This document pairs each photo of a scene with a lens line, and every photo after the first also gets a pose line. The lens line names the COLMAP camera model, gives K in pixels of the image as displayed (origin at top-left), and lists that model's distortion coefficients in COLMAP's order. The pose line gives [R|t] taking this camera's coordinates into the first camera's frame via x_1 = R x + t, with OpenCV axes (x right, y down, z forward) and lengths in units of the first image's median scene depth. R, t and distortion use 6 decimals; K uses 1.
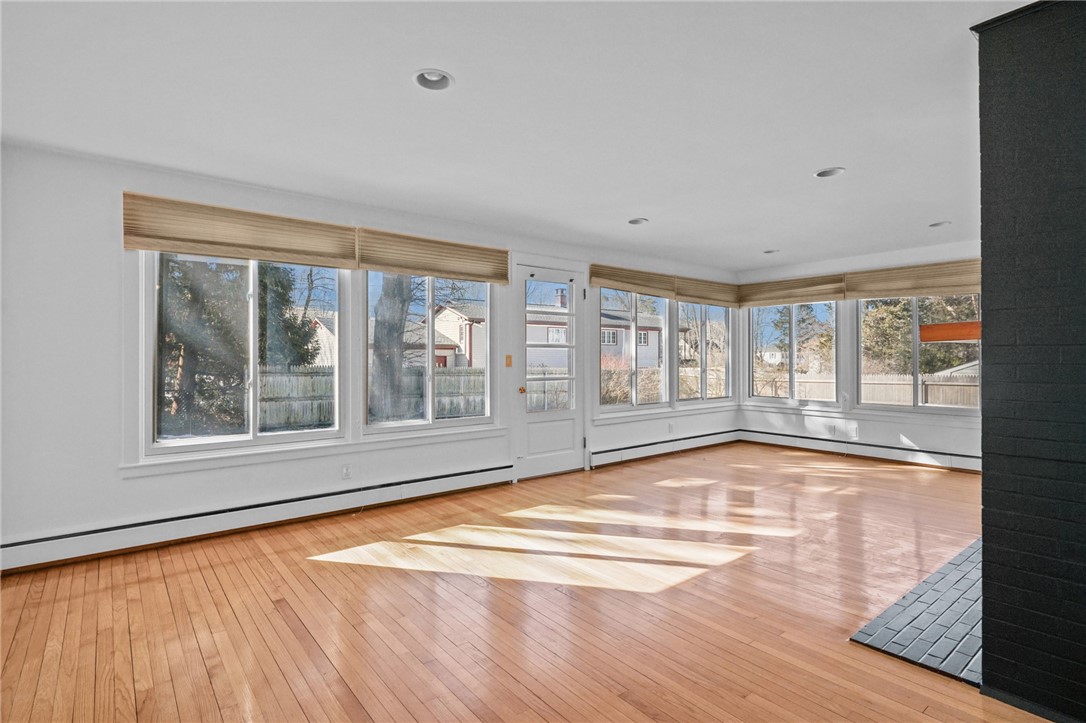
lens RADIAL K [[538.4, 0, 543.7], [0, 538.4, 354.7], [0, 0, 1]] dist [0.002898, 0.000385]
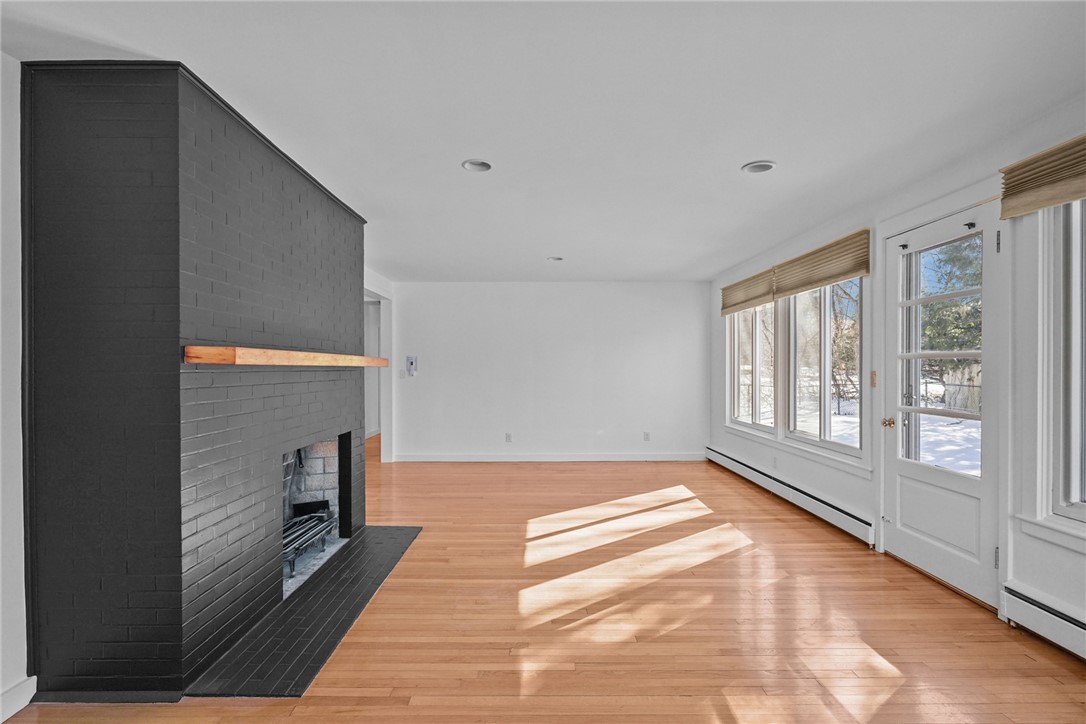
lens RADIAL K [[531.6, 0, 536.3], [0, 531.6, 371.6], [0, 0, 1]] dist [0.002623, 0.000116]
pose [[-0.629427, 0.010818, -0.776984, 0.673914], [0.007262, 0.999941, 0.008040, -0.006447], [0.777025, -0.000582, -0.629469, 0.954754]]
